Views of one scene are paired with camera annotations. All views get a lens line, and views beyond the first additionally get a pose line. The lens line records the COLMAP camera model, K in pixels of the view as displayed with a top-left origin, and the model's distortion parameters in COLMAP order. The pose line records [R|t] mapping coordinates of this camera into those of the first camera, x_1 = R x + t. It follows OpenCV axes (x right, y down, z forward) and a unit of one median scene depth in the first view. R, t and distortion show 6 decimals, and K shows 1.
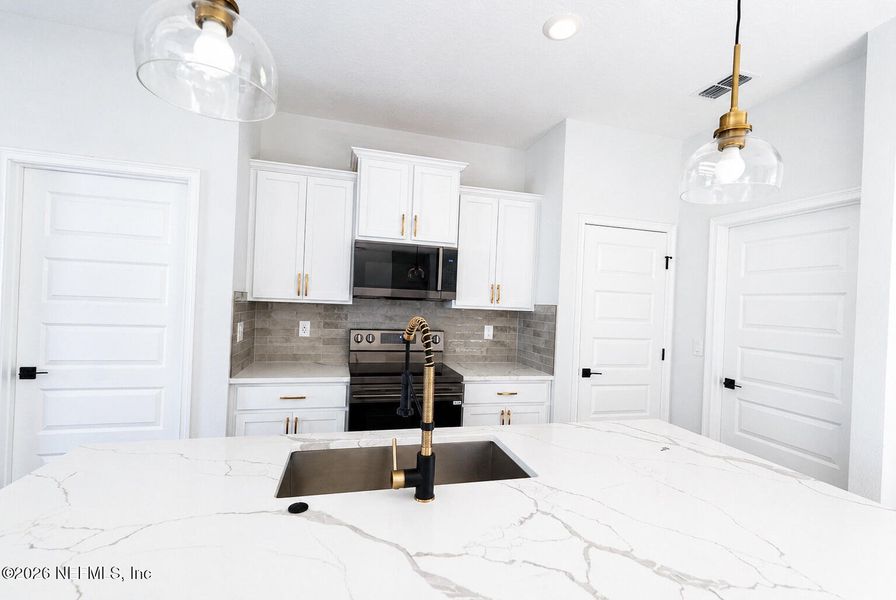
lens RADIAL K [[403.2, 0, 464.0], [0, 403.2, 304.0], [0, 0, 1]] dist [0.002567, -0.000163]
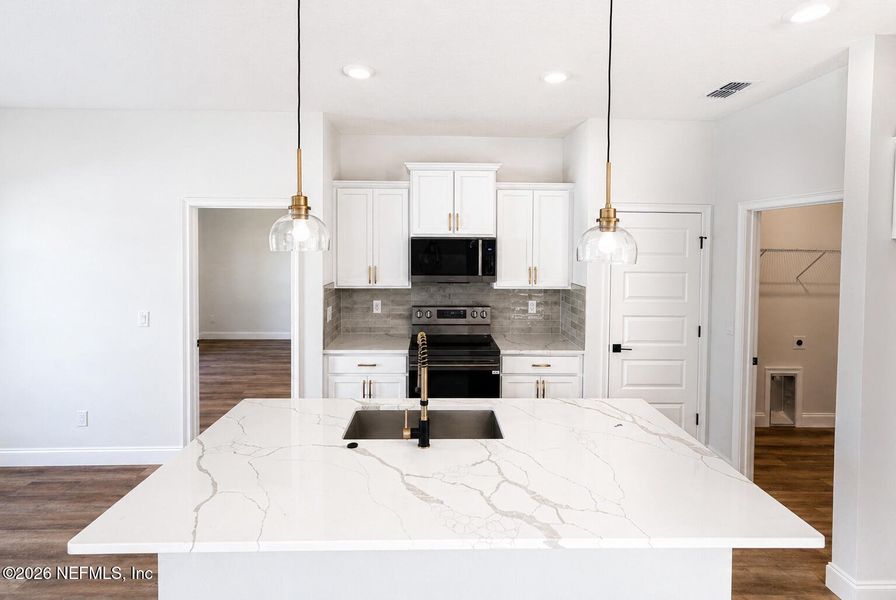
lens RADIAL K [[421.3, 0, 445.6], [0, 421.3, 258.5], [0, 0, 1]] dist [-0.001347, 0.000072]
pose [[0.966730, -0.030771, -0.253940, 0.154244], [0.035428, 0.999277, 0.013787, -0.105176], [0.253333, -0.022325, 0.967122, -0.215084]]
